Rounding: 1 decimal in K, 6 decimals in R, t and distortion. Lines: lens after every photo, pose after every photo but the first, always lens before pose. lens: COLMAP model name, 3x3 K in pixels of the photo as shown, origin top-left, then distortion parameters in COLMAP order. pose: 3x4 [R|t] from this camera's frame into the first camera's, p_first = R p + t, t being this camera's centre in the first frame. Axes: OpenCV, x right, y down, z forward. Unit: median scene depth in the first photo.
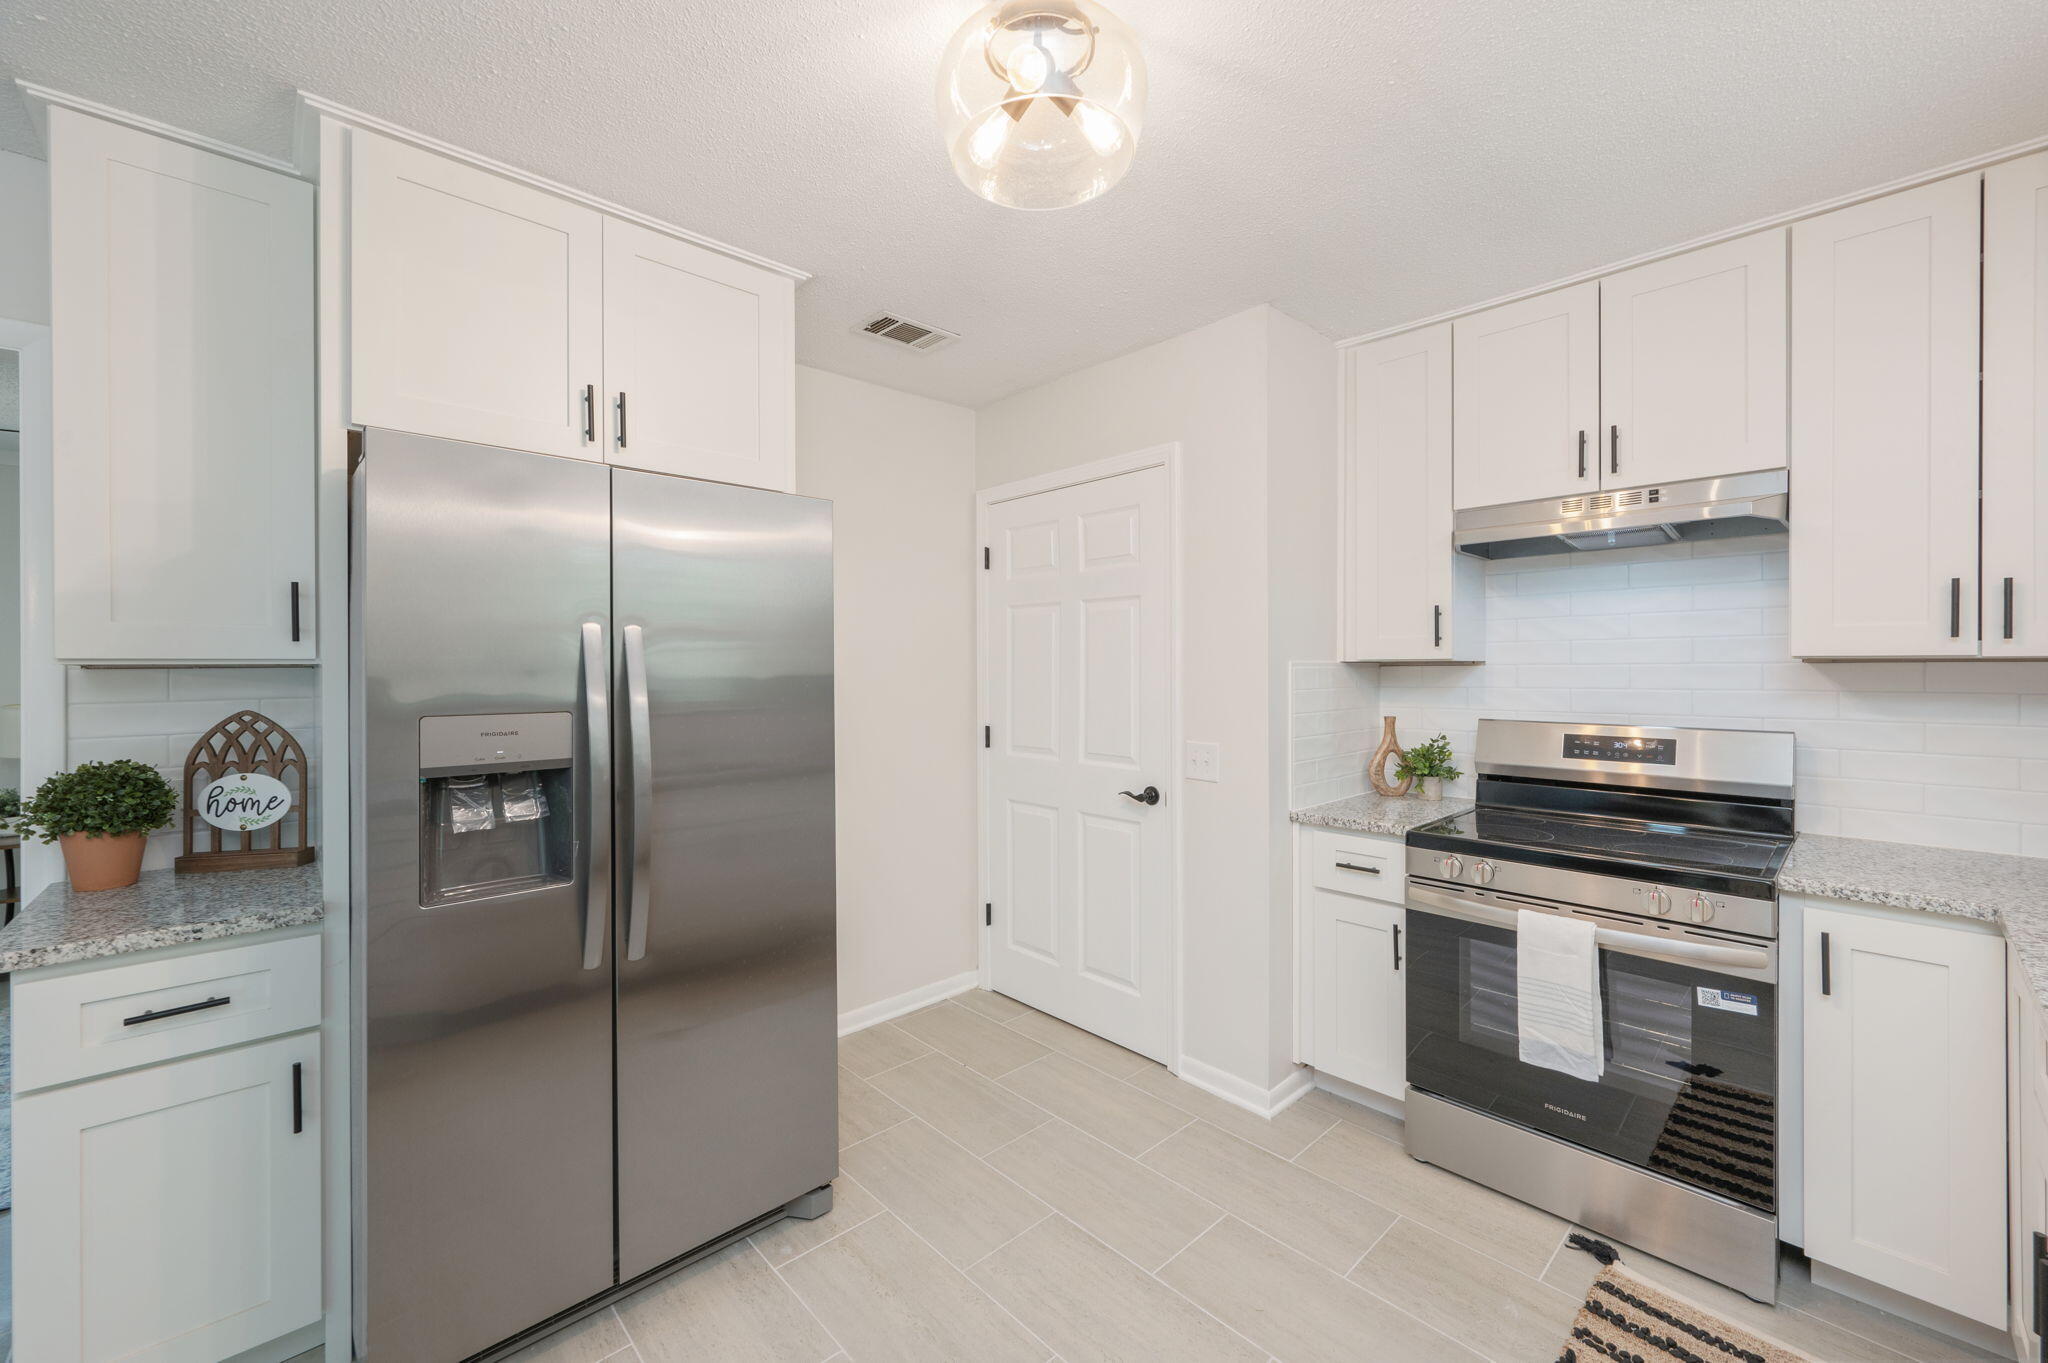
lens RADIAL K [[808.8, 0, 1024.0], [0, 808.8, 681.5], [0, 0, 1]] dist [-0.000229, 0.000057]
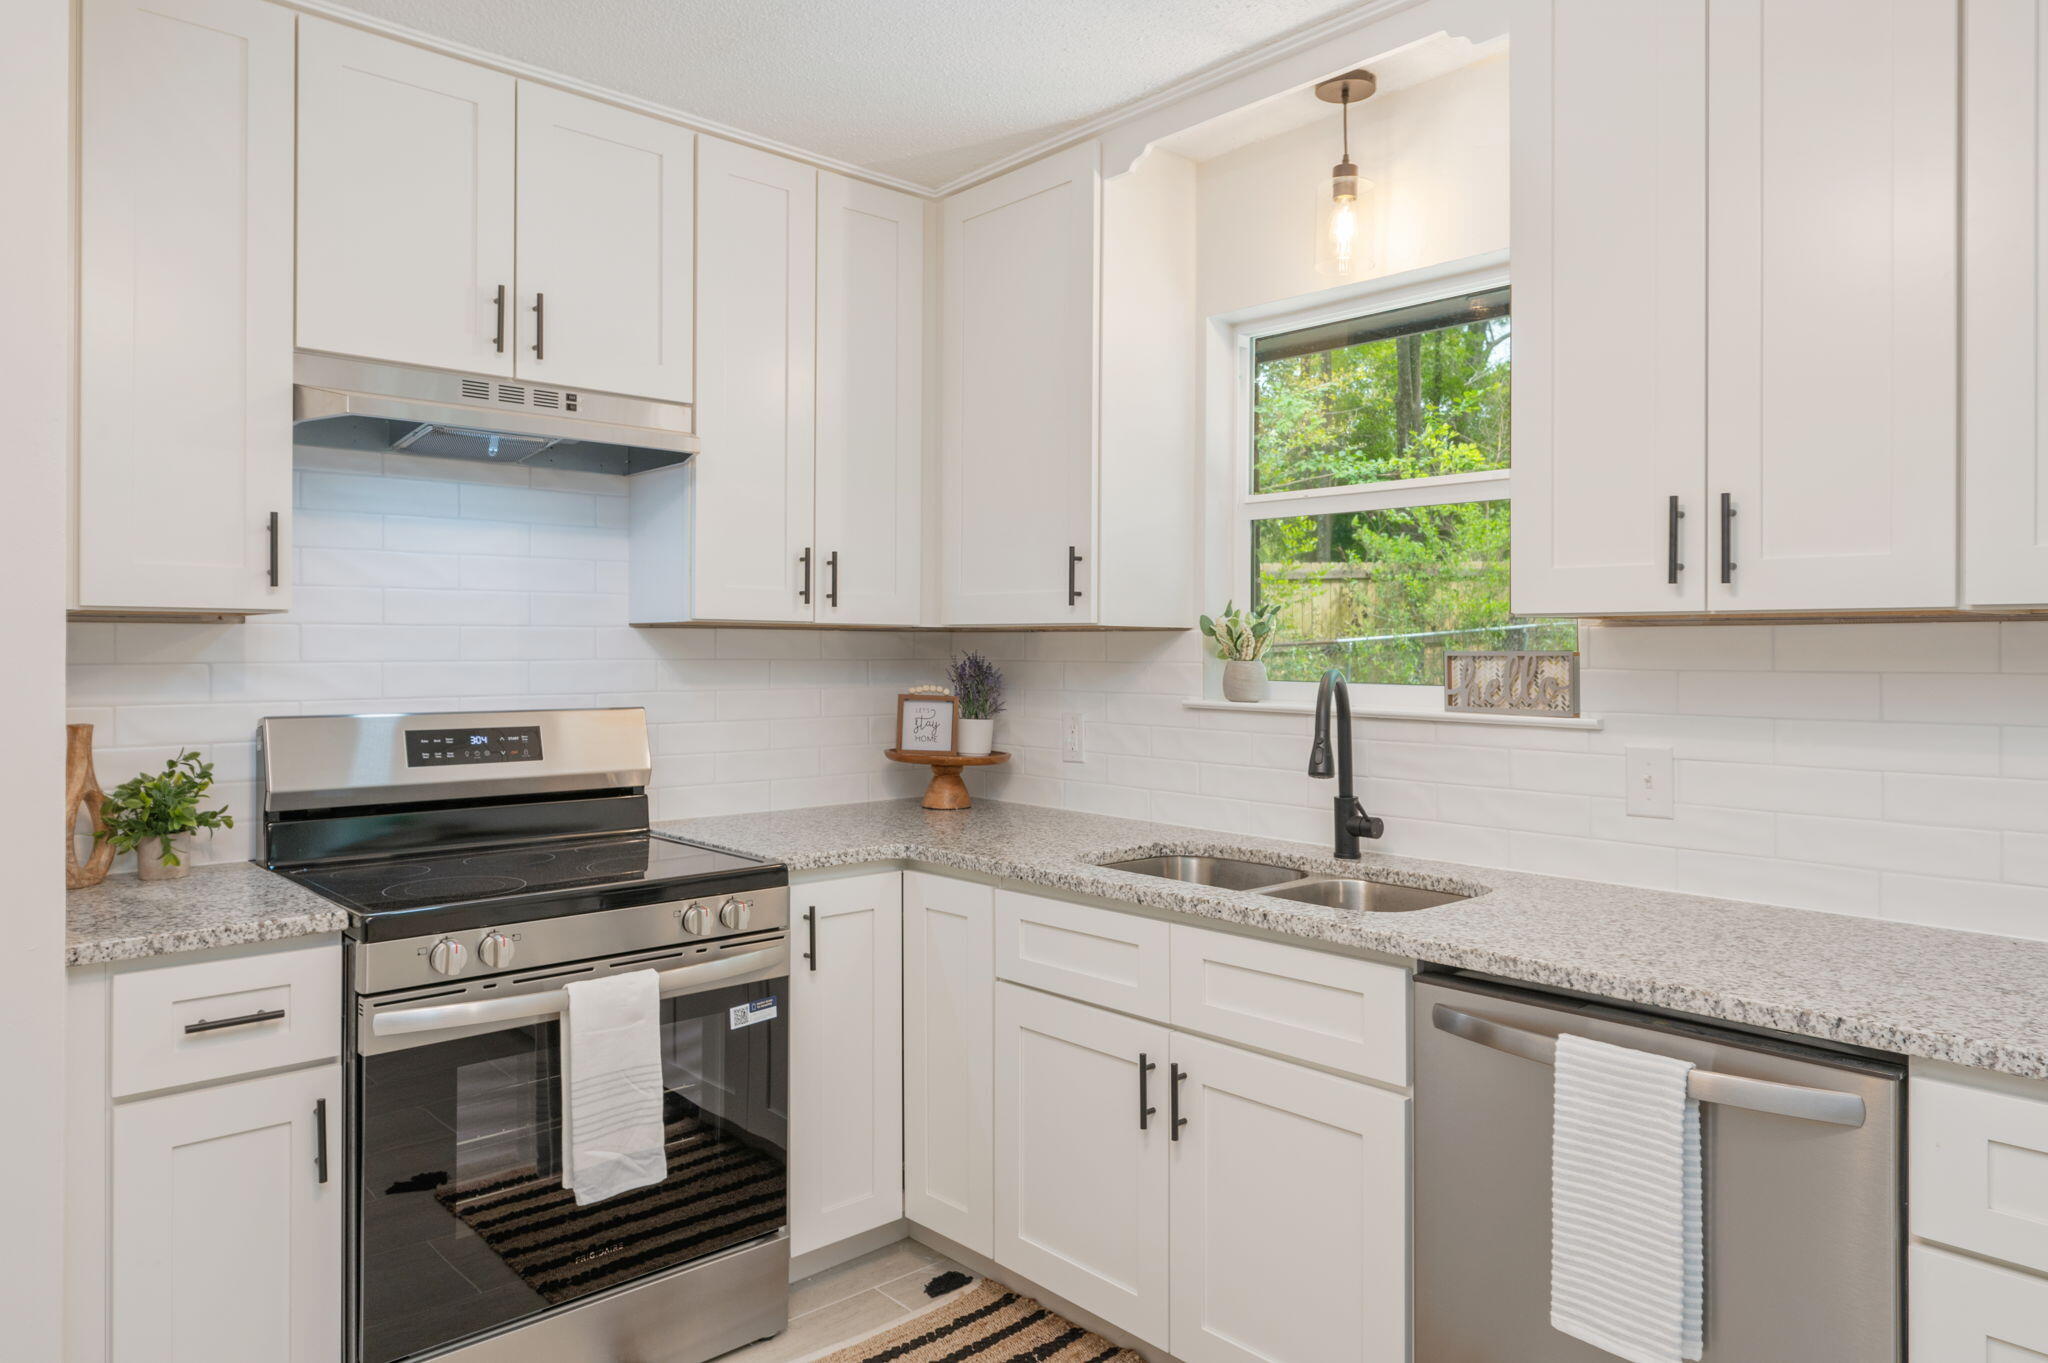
lens RADIAL K [[1304.6, 0, 1024.7], [0, 1304.6, 664.9], [0, 0, 1]] dist [-0.003917, -0.000405]
pose [[0.017092, -0.009241, 0.999811, -0.412403], [0.010259, 0.999906, 0.009067, 0.008044], [-0.999801, 0.010102, 0.017185, 0.531202]]
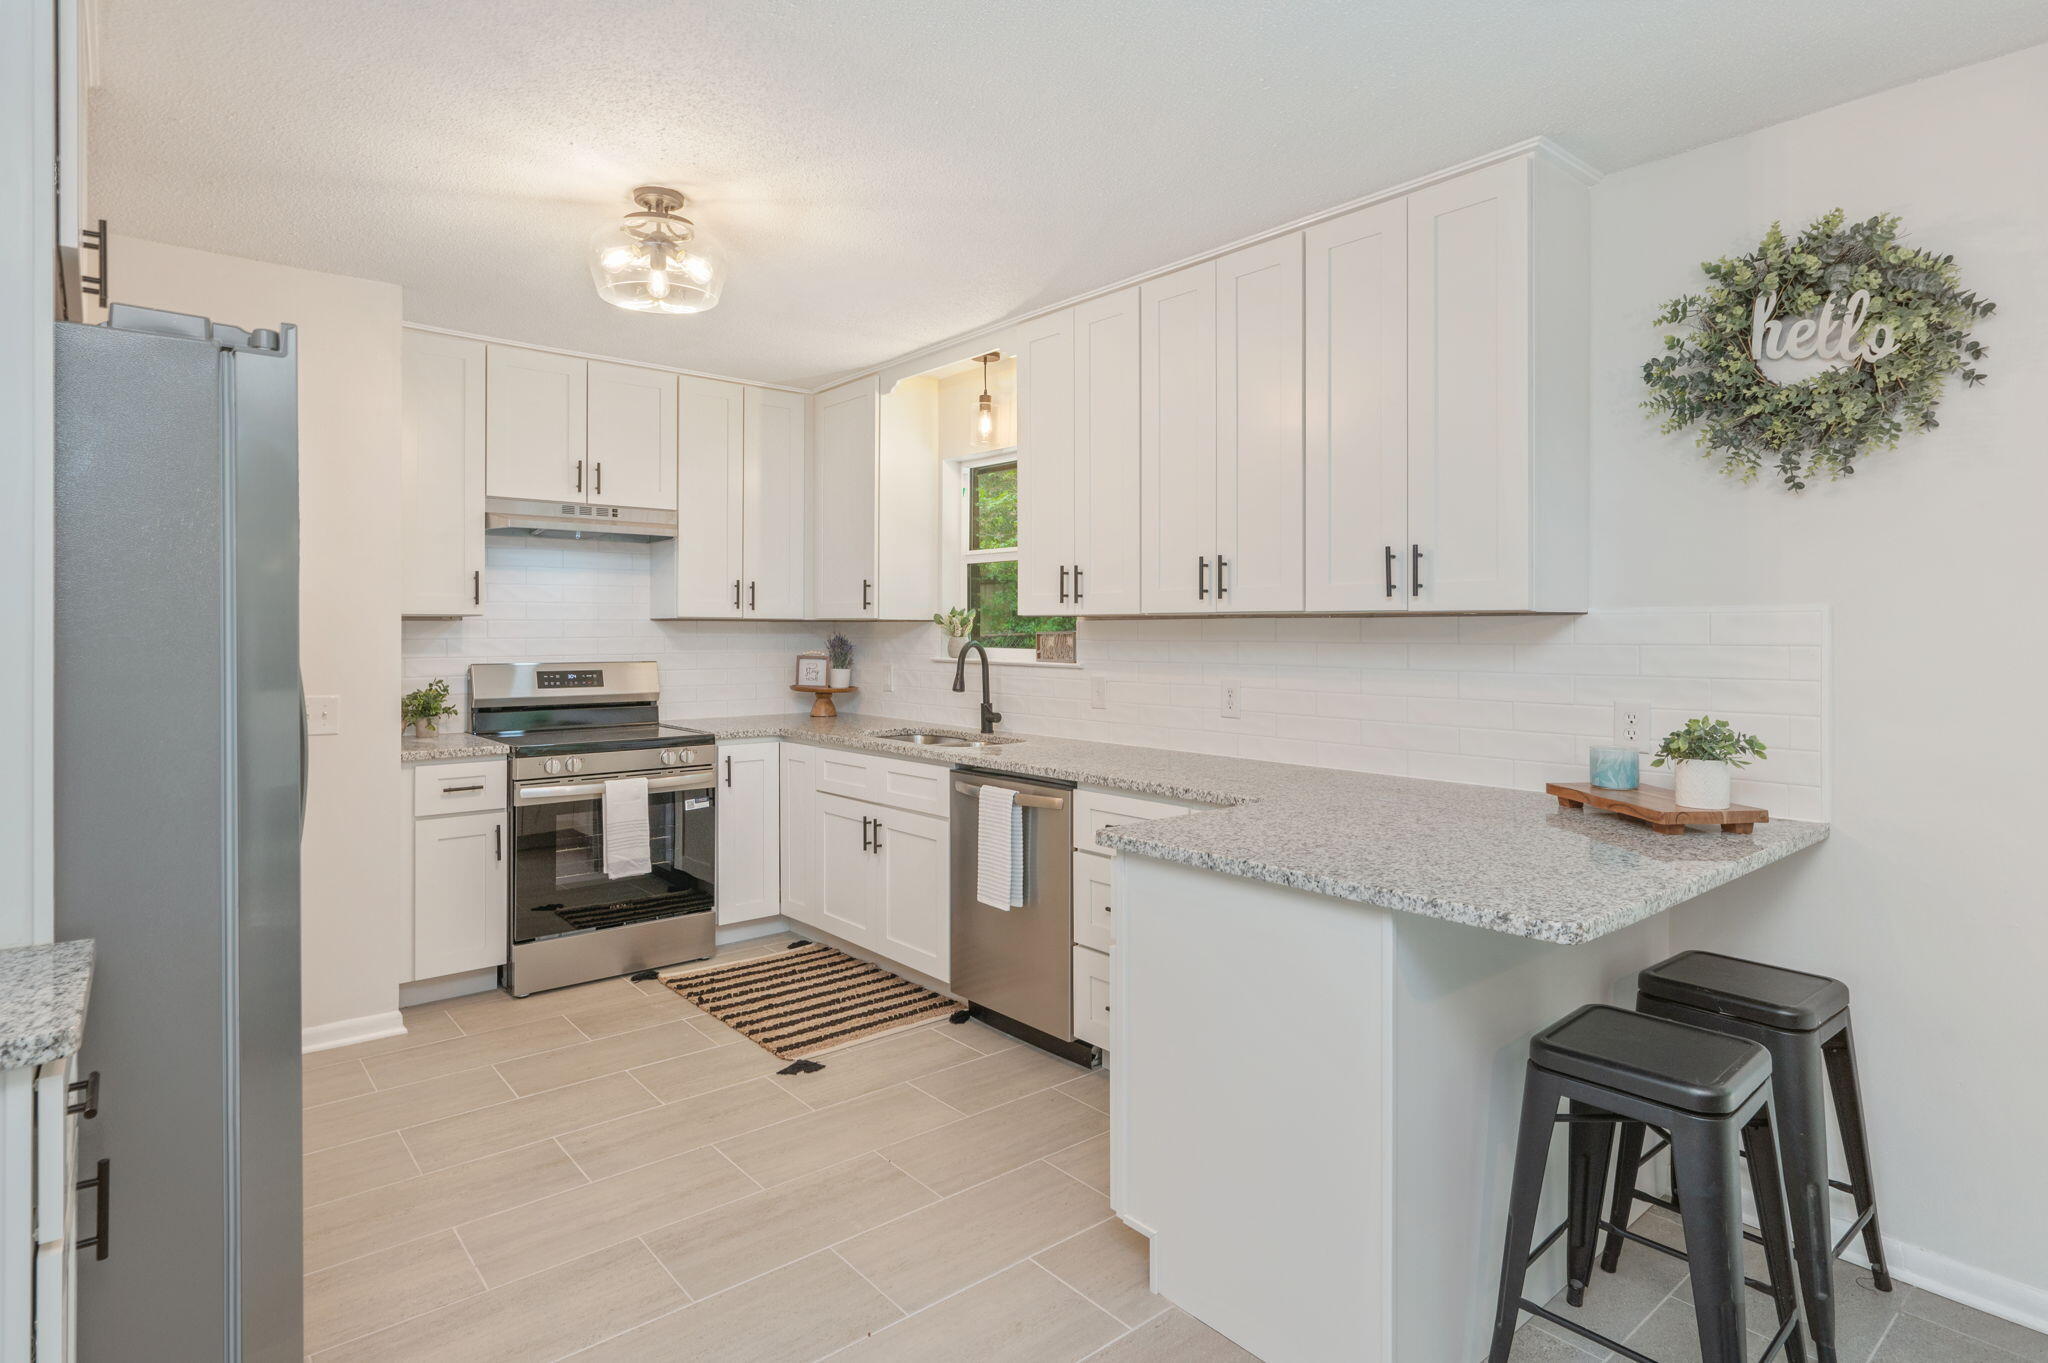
lens RADIAL K [[1100.7, 0, 1019.9], [0, 1100.7, 637.4], [0, 0, 1]] dist [-0.001332, -0.000190]
pose [[0.061763, -0.004767, 0.998079, -1.242394], [0.013138, 0.999906, 0.003963, 0.012202], [-0.998004, 0.012868, 0.061820, 0.082047]]
